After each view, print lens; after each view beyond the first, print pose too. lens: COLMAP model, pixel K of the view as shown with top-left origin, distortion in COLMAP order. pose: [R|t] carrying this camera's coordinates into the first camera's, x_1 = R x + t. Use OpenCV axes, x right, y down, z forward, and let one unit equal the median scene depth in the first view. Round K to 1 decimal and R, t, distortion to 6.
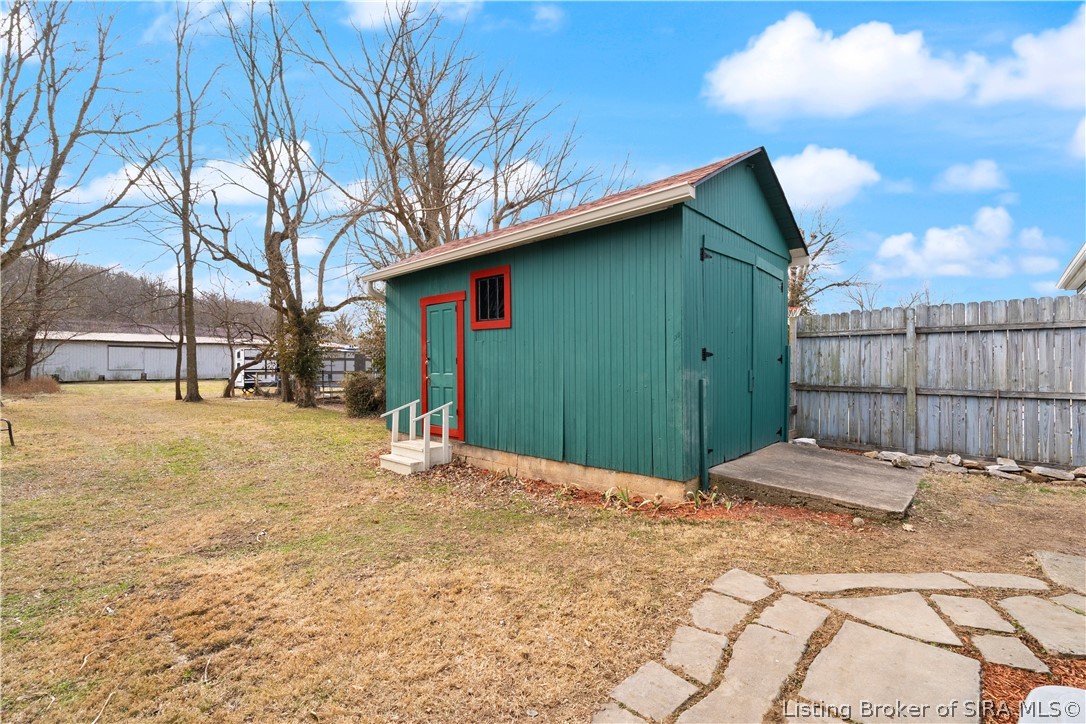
lens RADIAL K [[483.4, 0, 543.0], [0, 483.4, 362.0], [0, 0, 1]] dist [-0.000096, 0.000037]
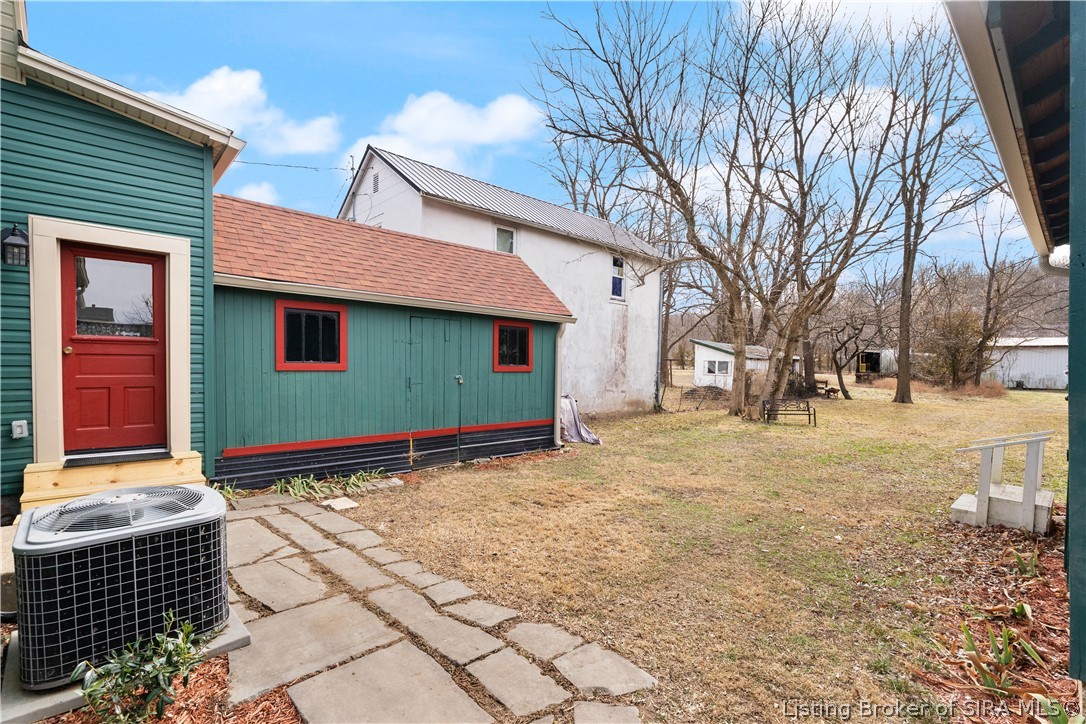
lens RADIAL K [[483.4, 0, 543.0], [0, 483.4, 362.0], [0, 0, 1]] dist [-0.000096, 0.000037]
pose [[-0.065467, -0.005855, -0.997838, 1.170448], [-0.006230, 0.999966, -0.005458, -0.008288], [0.997835, 0.005859, -0.065502, 0.960705]]
